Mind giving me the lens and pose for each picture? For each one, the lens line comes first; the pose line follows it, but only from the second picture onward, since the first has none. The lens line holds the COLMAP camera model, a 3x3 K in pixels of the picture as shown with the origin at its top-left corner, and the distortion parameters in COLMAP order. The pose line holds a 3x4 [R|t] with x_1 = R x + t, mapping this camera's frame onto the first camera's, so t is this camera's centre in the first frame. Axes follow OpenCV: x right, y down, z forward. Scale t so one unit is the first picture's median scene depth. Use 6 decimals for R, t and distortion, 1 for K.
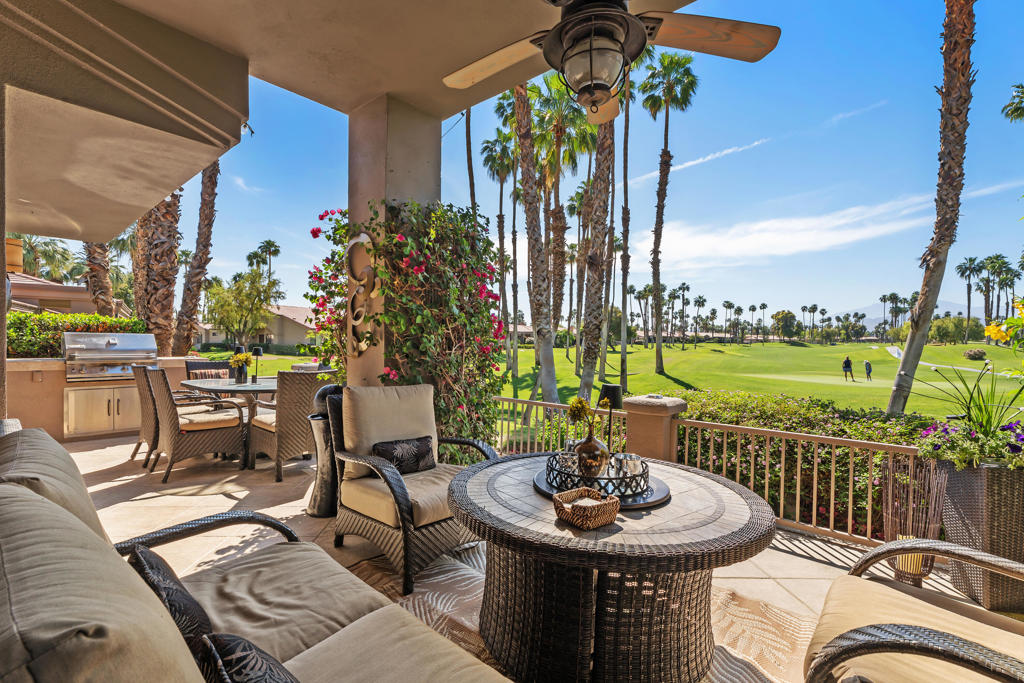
lens RADIAL K [[462.8, 0, 512.3], [0, 462.8, 348.0], [0, 0, 1]] dist [0.003367, -0.000334]
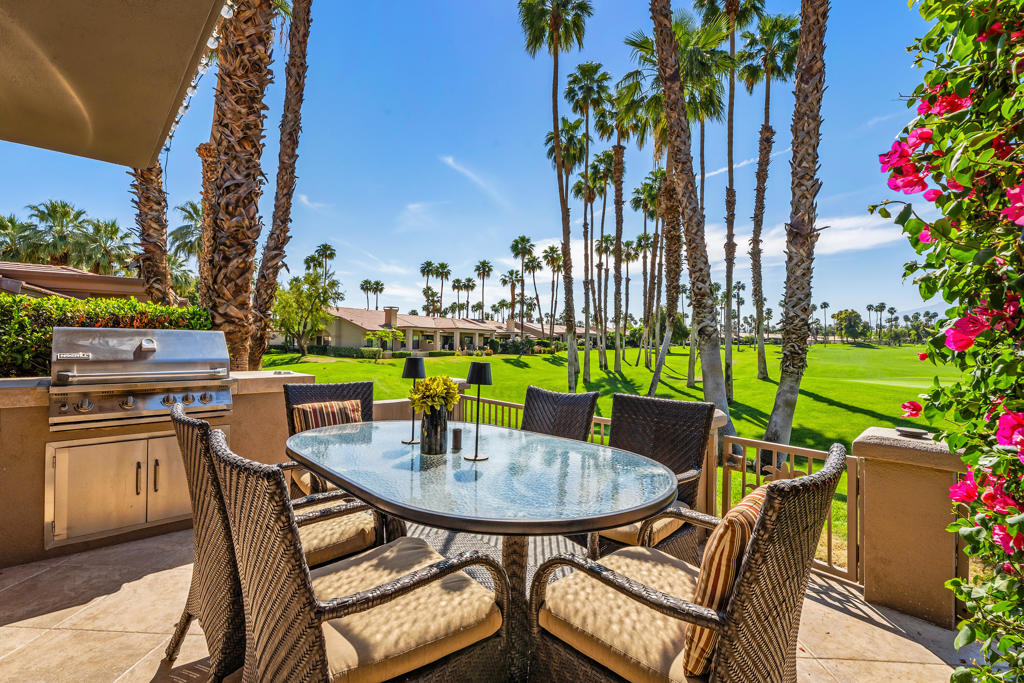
lens RADIAL K [[462.8, 0, 513.5], [0, 462.8, 338.6], [0, 0, 1]] dist [0.003367, -0.000334]
pose [[0.995976, -0.002169, -0.089590, -0.199761], [0.000038, 0.999717, -0.023775, -0.004534], [0.089616, 0.023676, 0.995695, 0.253328]]
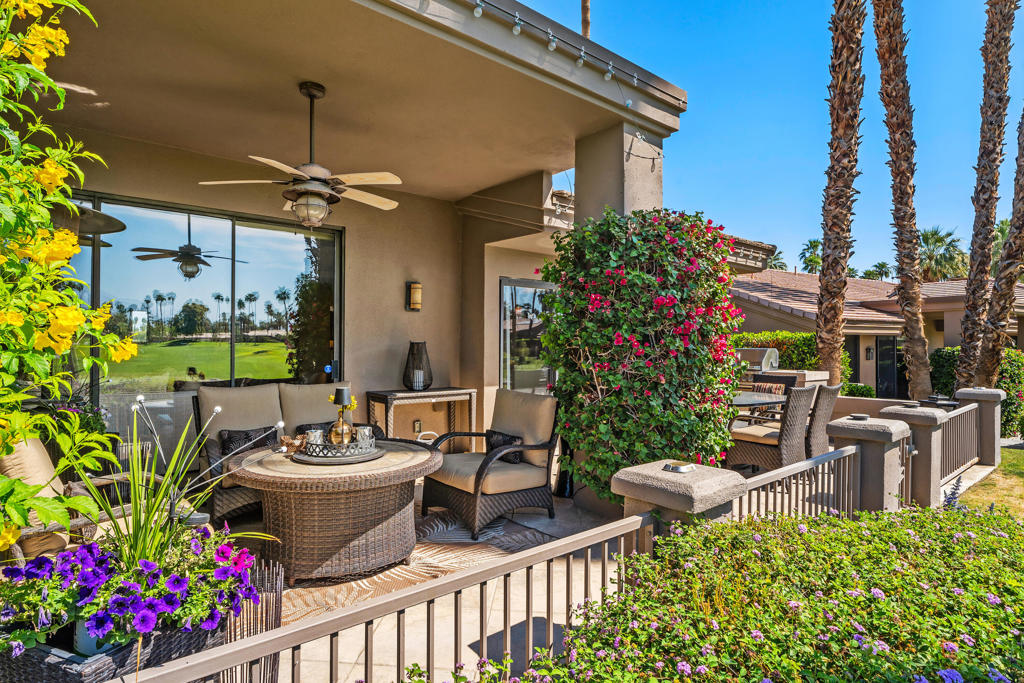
lens RADIAL K [[548.7, 0, 513.5], [0, 548.7, 345.5], [0, 0, 1]] dist [-0.004899, -0.000591]
pose [[-0.138080, -0.012039, -0.990348, 0.302940], [-0.015127, 0.999835, -0.010045, -0.007831], [0.990306, 0.013594, -0.138239, 0.298251]]
